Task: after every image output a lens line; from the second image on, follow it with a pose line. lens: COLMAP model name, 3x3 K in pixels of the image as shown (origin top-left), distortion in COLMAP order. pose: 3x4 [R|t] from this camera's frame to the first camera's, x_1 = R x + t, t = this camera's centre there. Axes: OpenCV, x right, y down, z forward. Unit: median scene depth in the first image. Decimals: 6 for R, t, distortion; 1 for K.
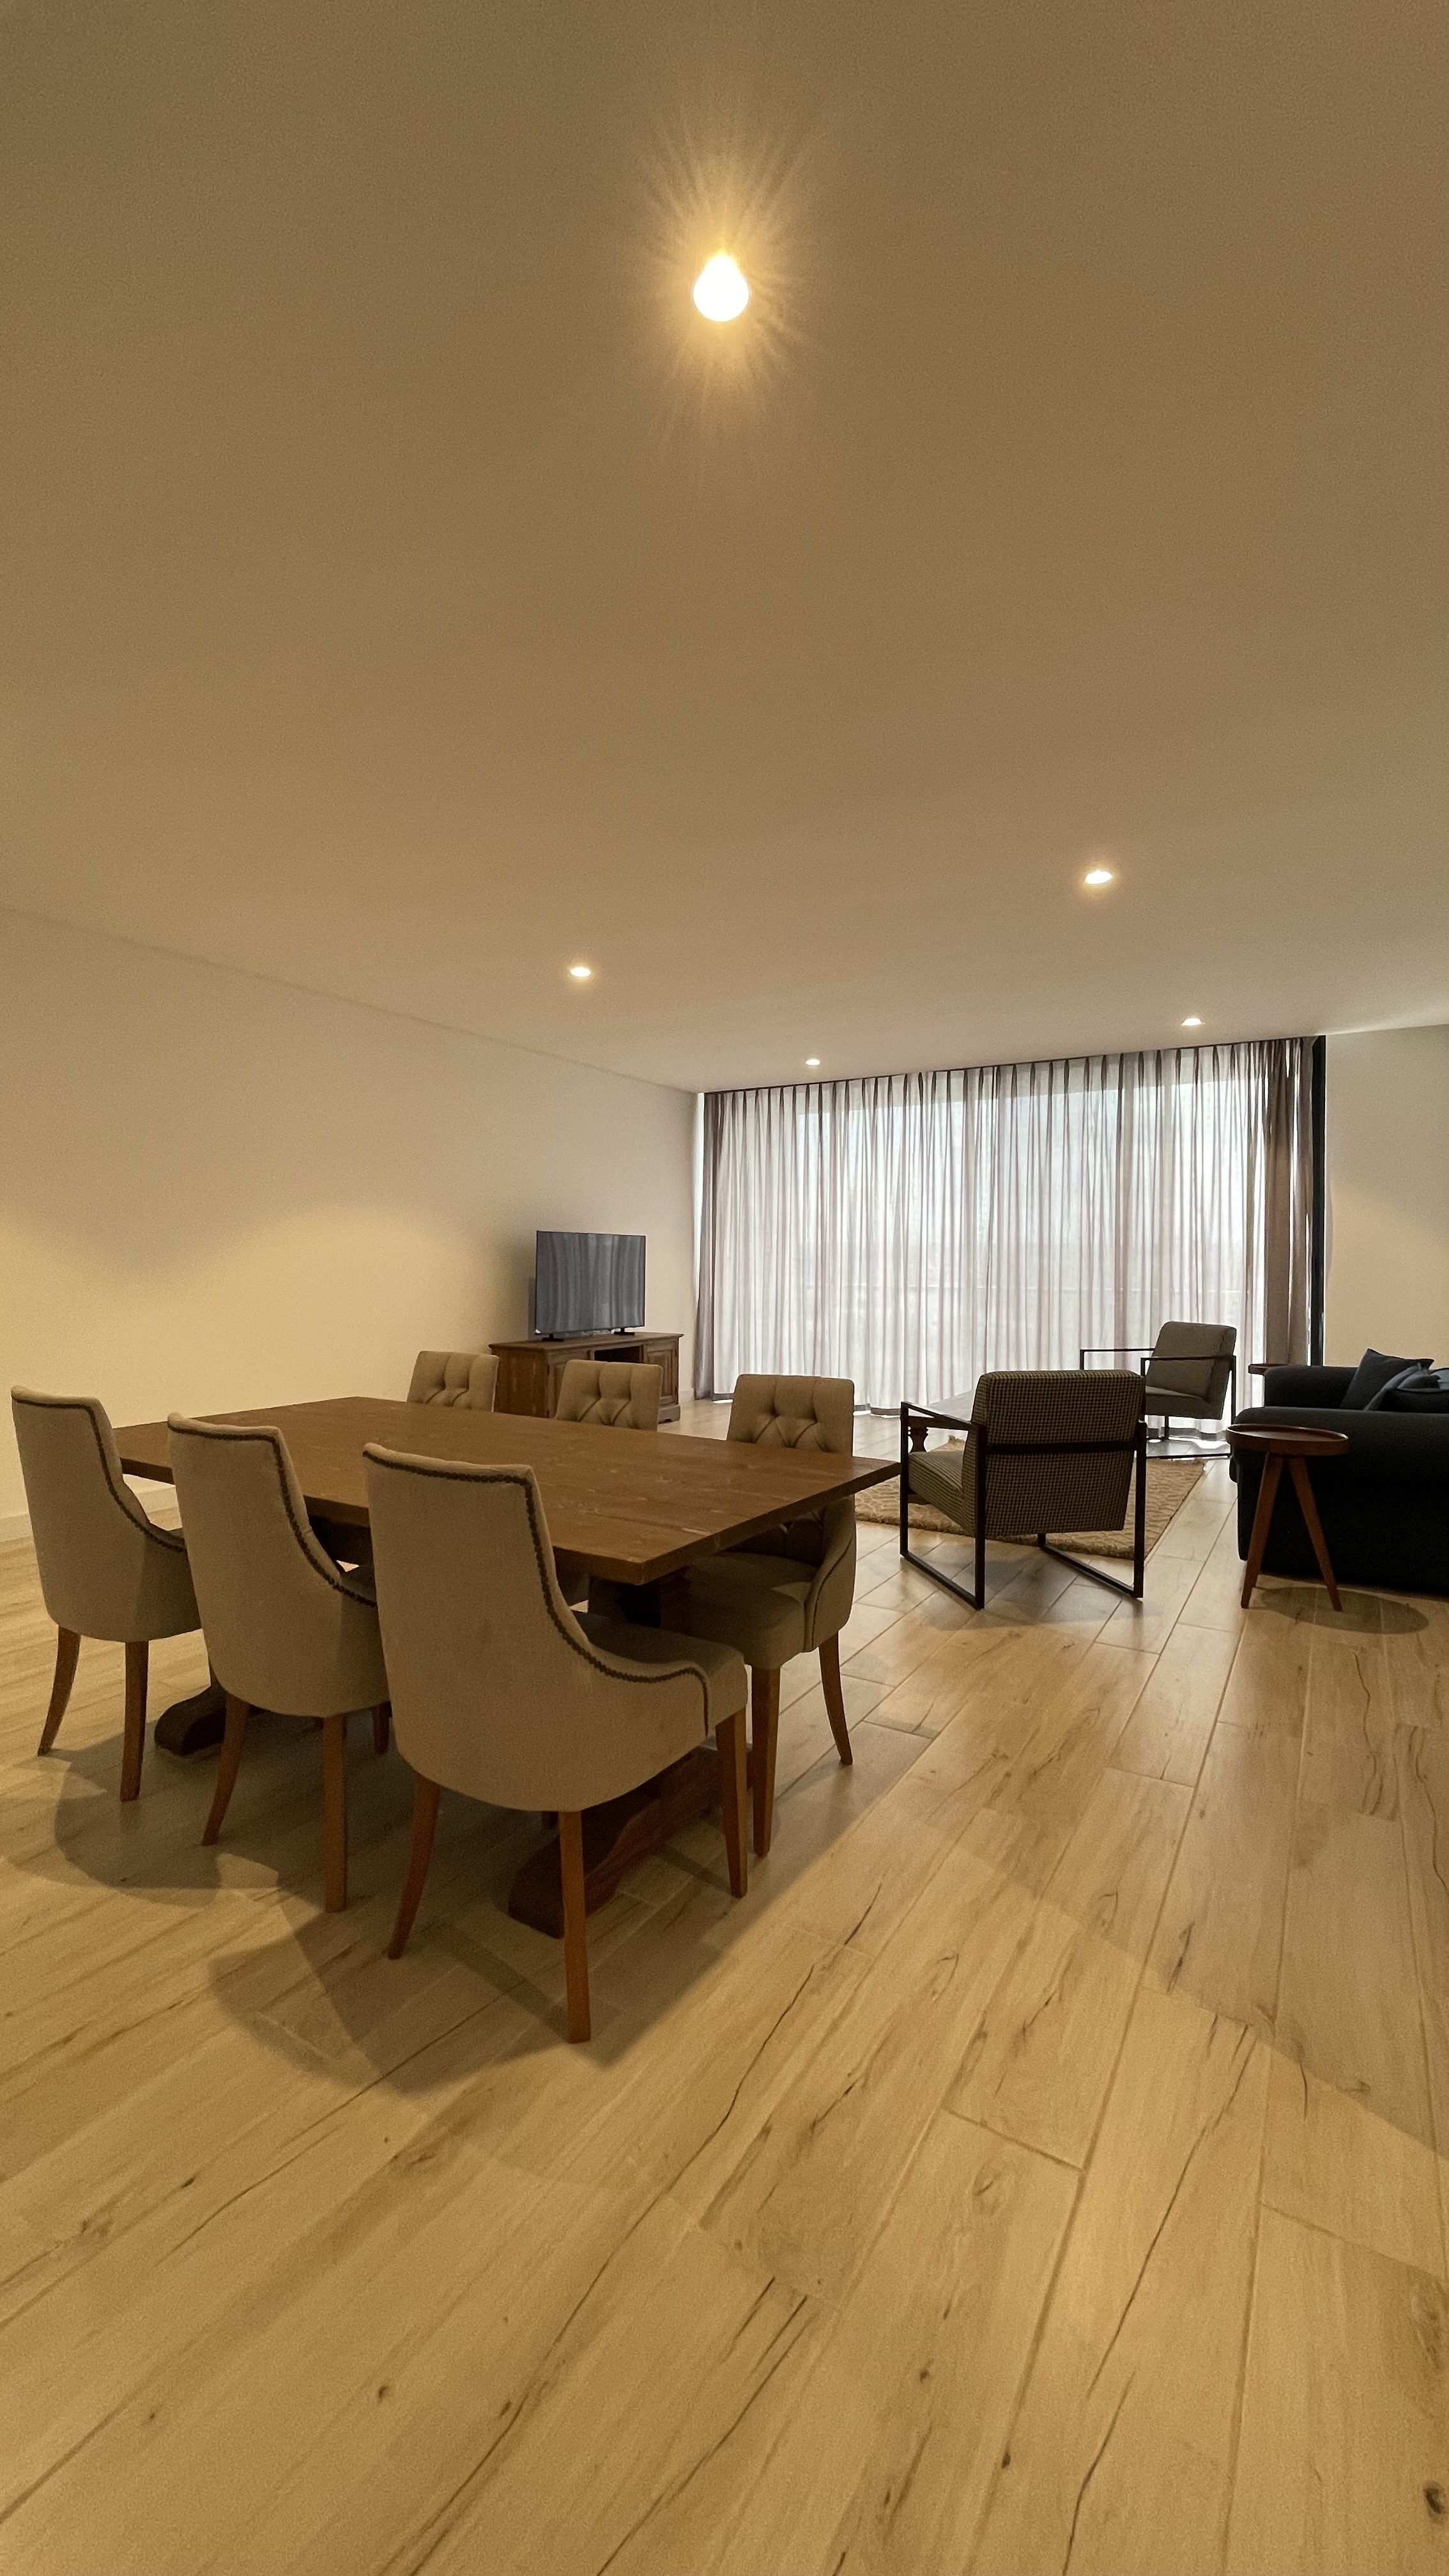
lens RADIAL K [[1035.2, 0, 693.9], [0, 1035.2, 1281.6], [0, 0, 1]] dist [-0.003043, -0.000117]
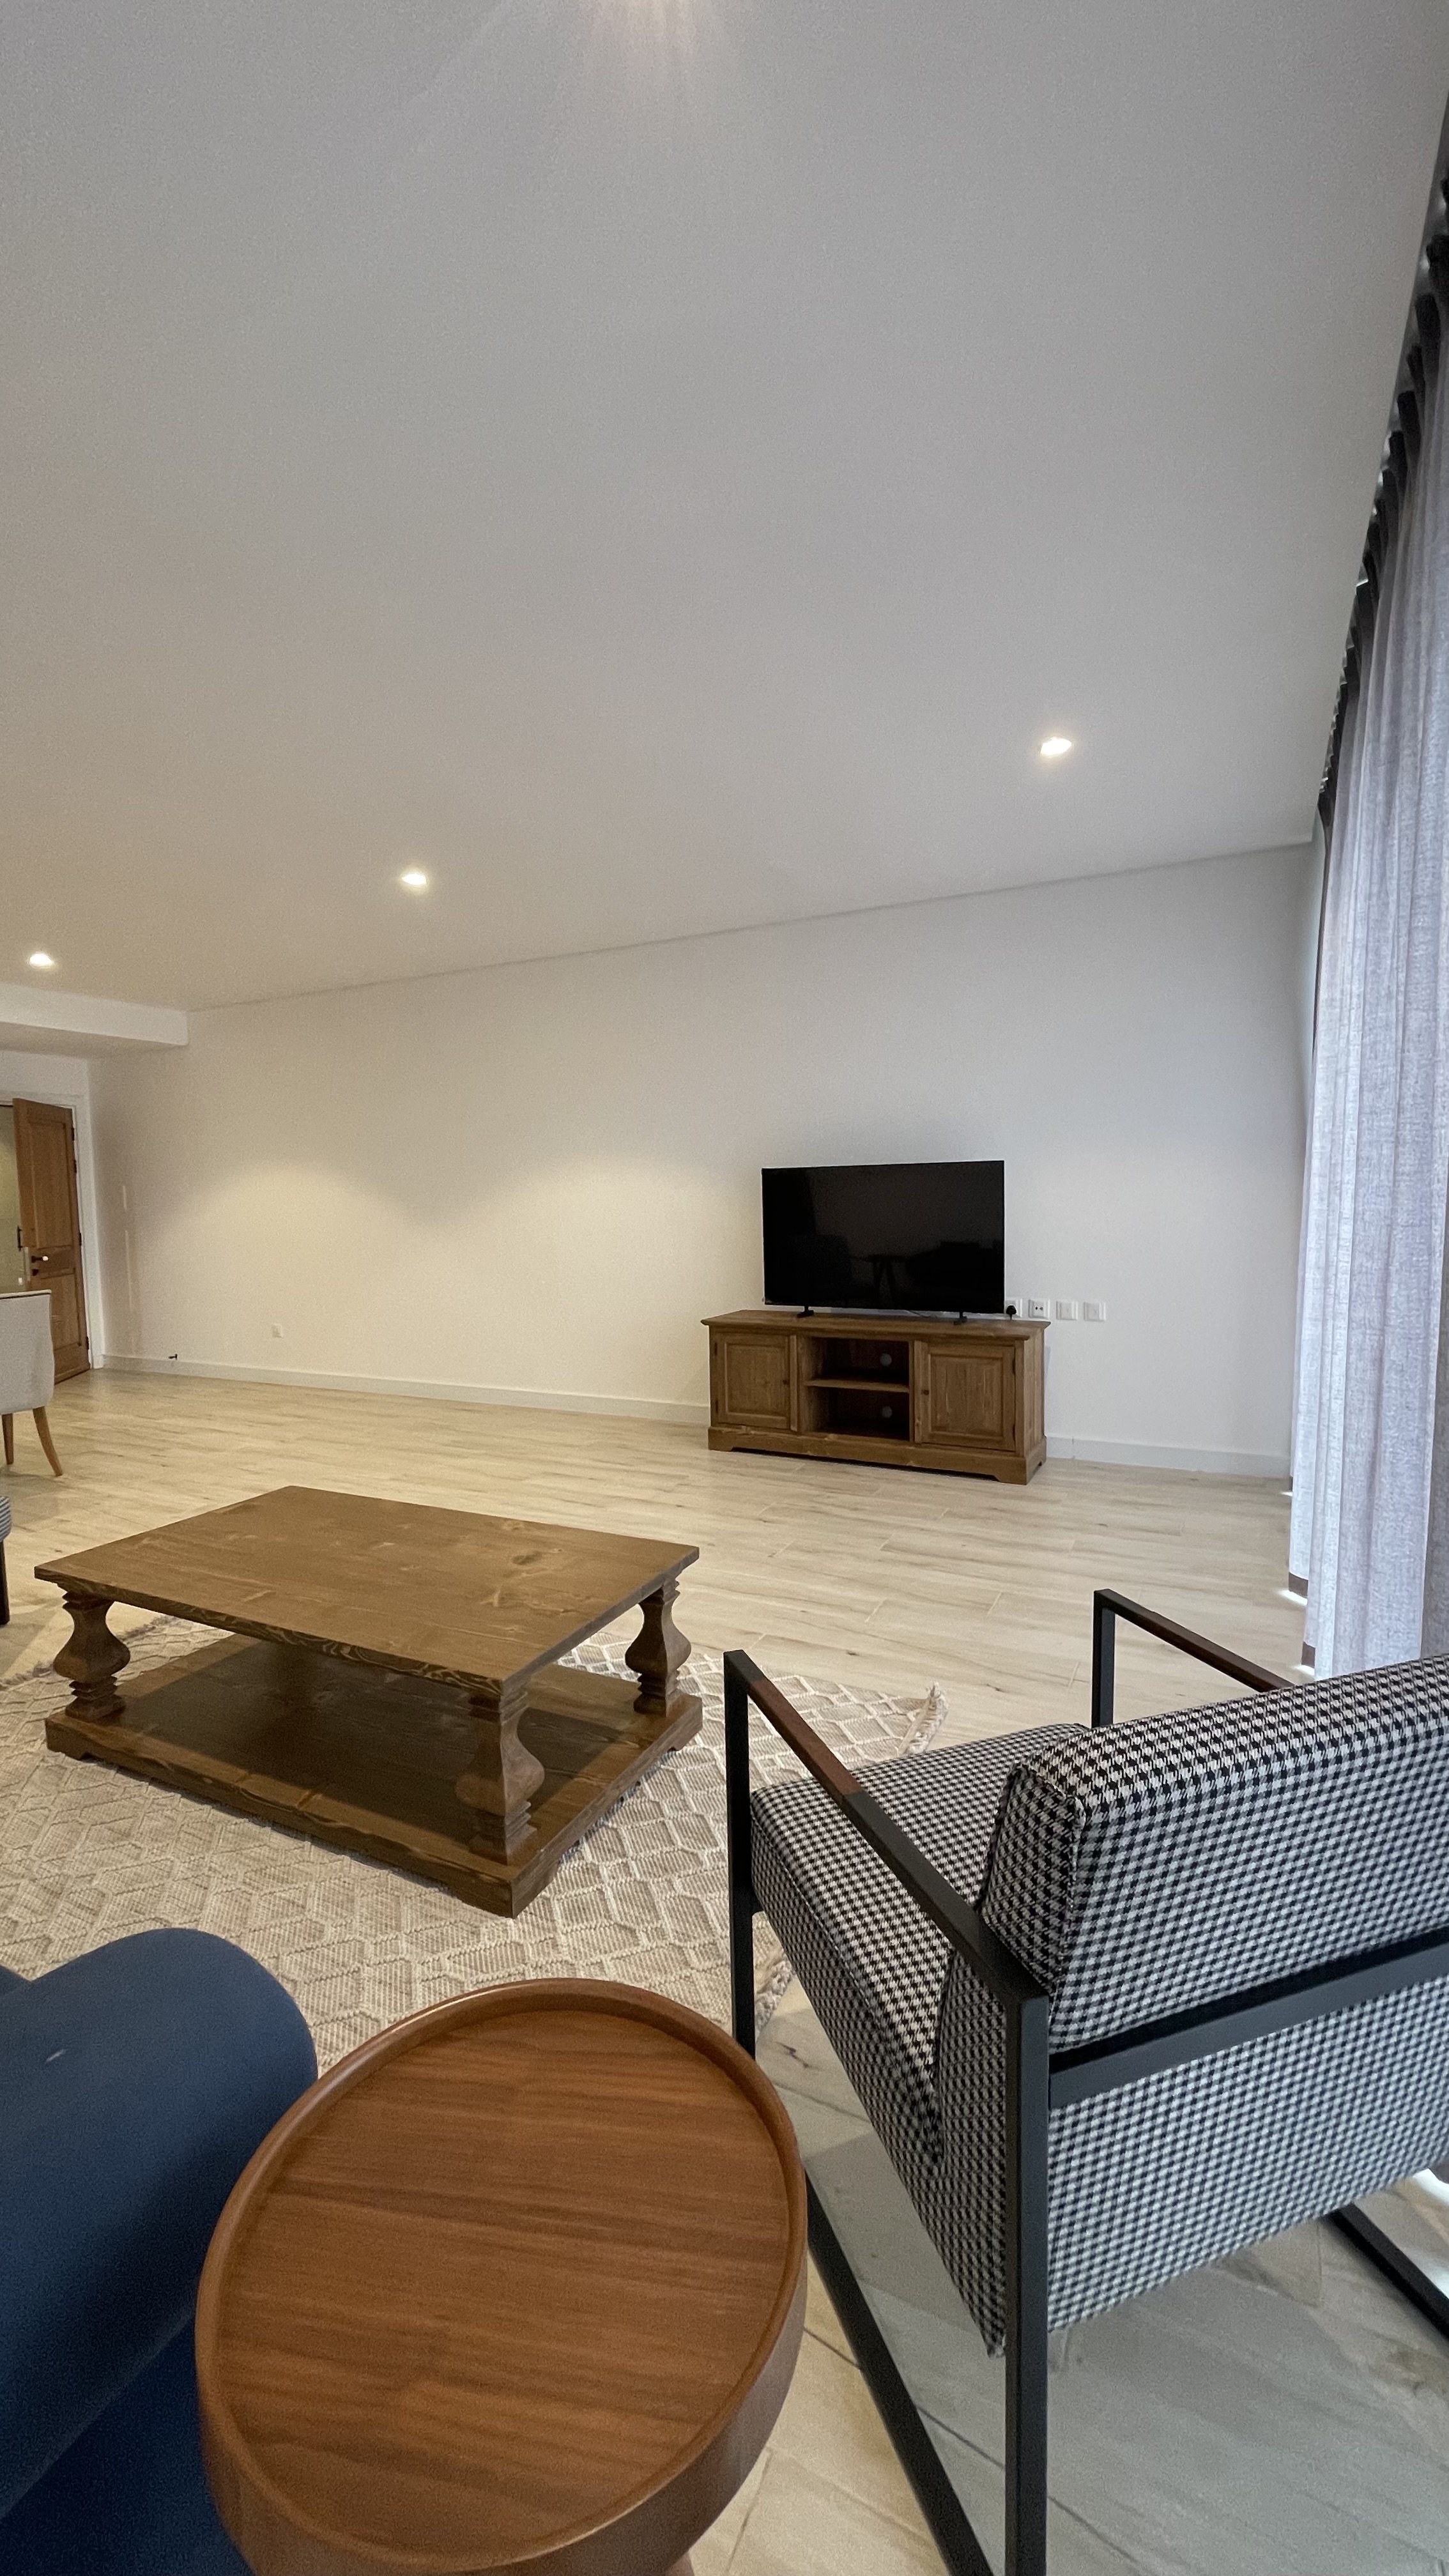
lens RADIAL K [[1035.2, 0, 717.2], [0, 1035.2, 1292.9], [0, 0, 1]] dist [-0.003043, -0.000117]
pose [[0.087607, 0.085248, -0.992501, 0.568351], [0.003360, 0.996301, 0.085871, -0.021517], [0.996149, -0.010858, 0.086996, 0.853971]]
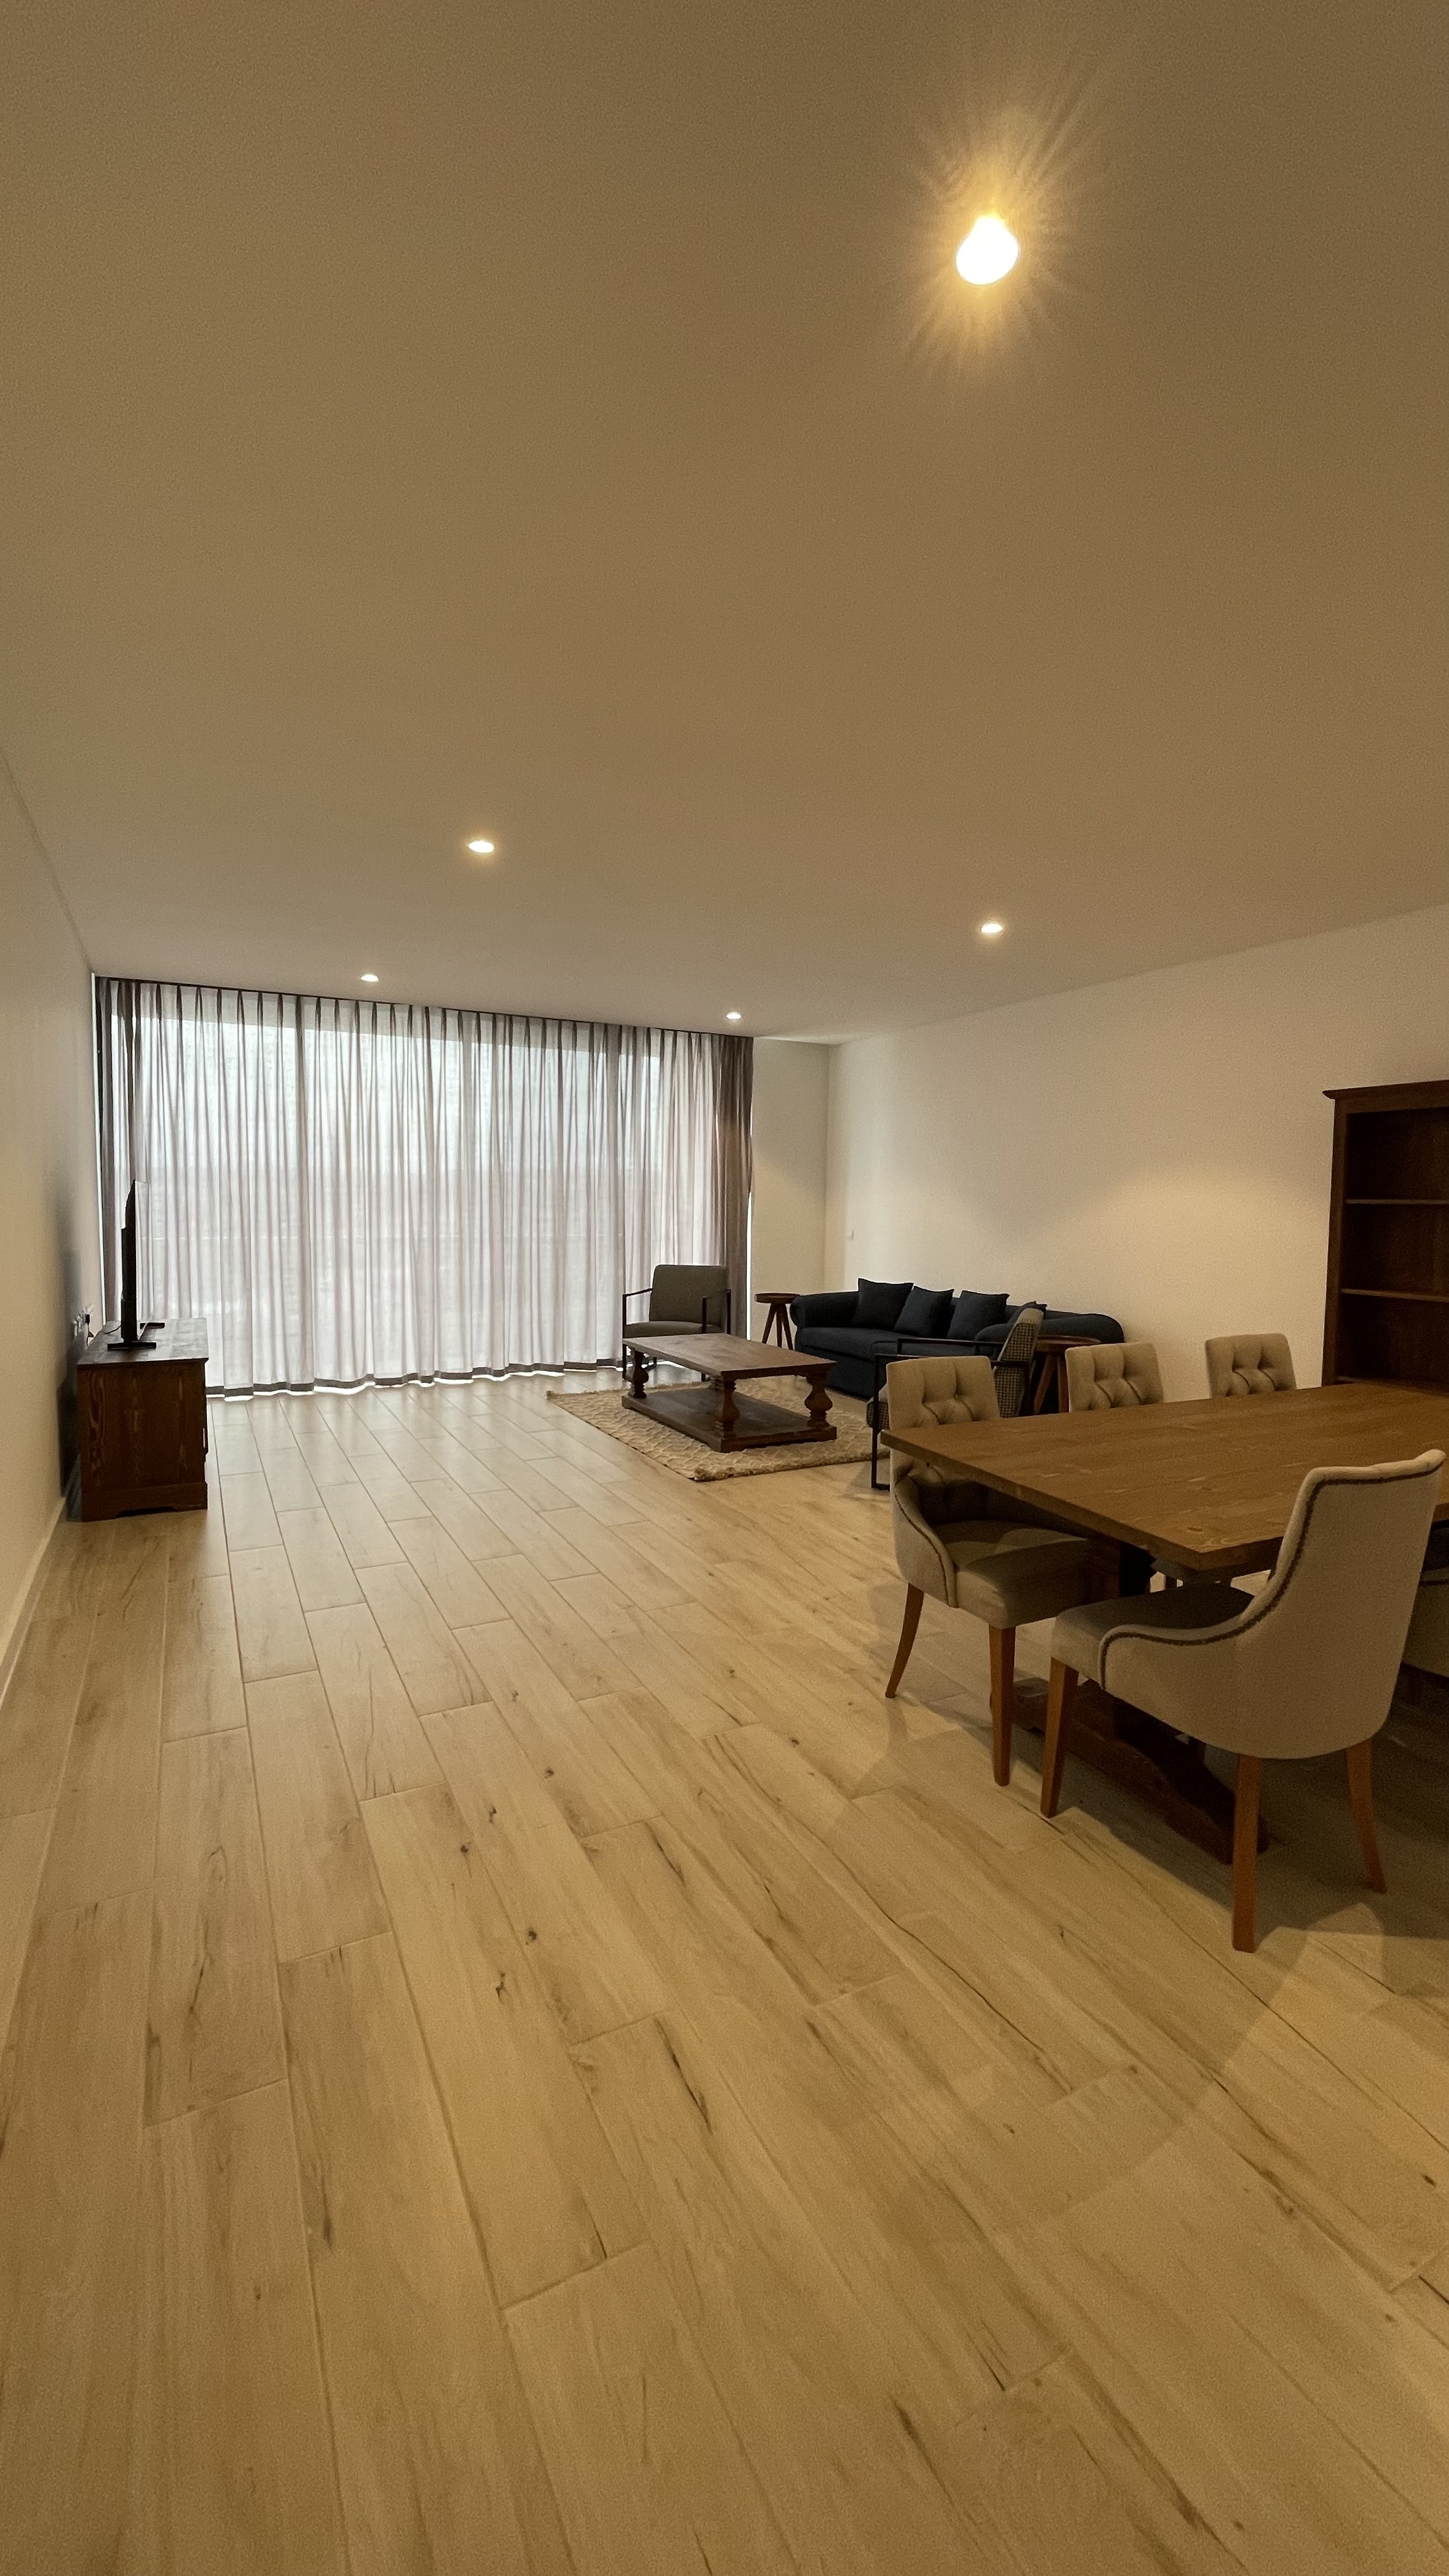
lens RADIAL K [[1035.2, 0, 717.5], [0, 1035.2, 1279.7], [0, 0, 1]] dist [-0.003043, -0.000117]
pose [[0.515998, -0.059397, 0.854528, -0.486784], [0.011616, 0.997986, 0.062355, -0.016831], [-0.856511, -0.022249, 0.515649, 0.333961]]
